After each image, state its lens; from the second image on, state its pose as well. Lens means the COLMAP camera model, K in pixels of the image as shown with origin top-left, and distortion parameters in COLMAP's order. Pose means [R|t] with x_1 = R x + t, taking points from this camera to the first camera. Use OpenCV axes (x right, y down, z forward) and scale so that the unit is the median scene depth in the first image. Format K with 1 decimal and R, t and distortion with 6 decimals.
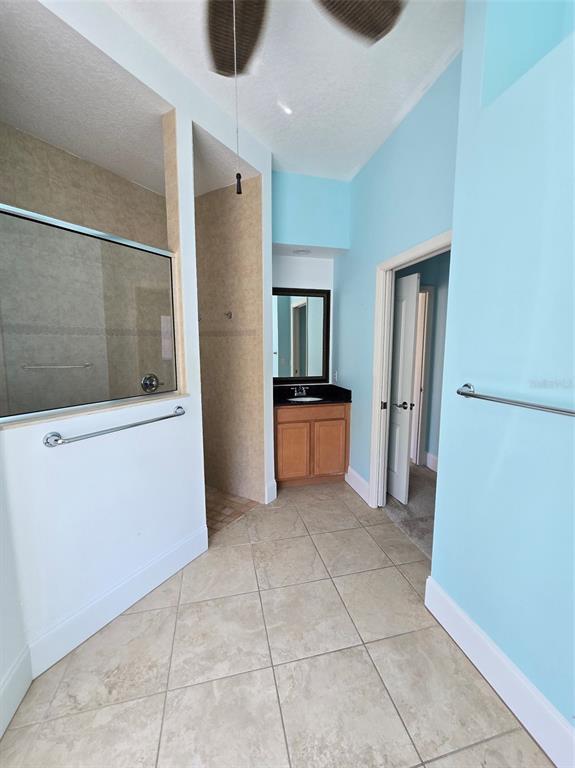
lens RADIAL K [[313.3, 0, 287.9], [0, 313.3, 384.3], [0, 0, 1]] dist [-0.005115, -0.000668]
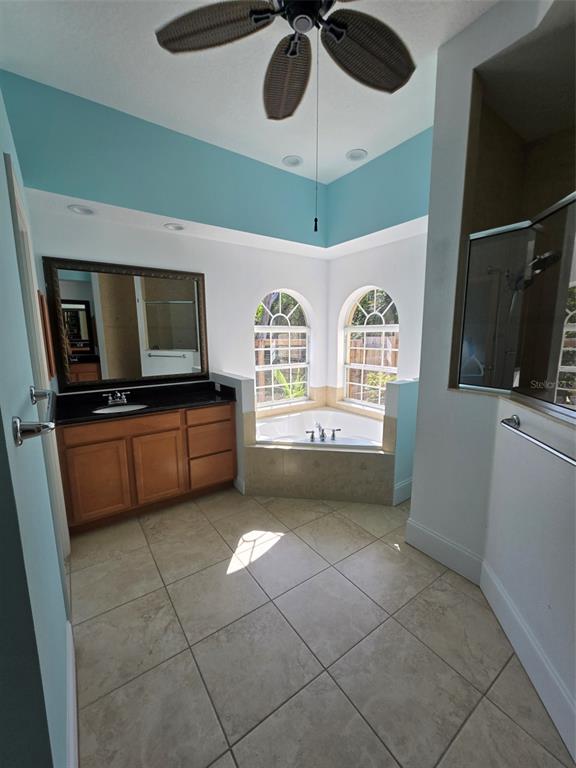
lens RADIAL K [[313.3, 0, 288.6], [0, 313.3, 384.9], [0, 0, 1]] dist [-0.005115, -0.000668]
pose [[-0.929220, 0.062162, -0.364260, 0.347325], [-0.040591, 0.962613, 0.267821, -0.191170], [0.367290, 0.263650, -0.891957, 1.559423]]
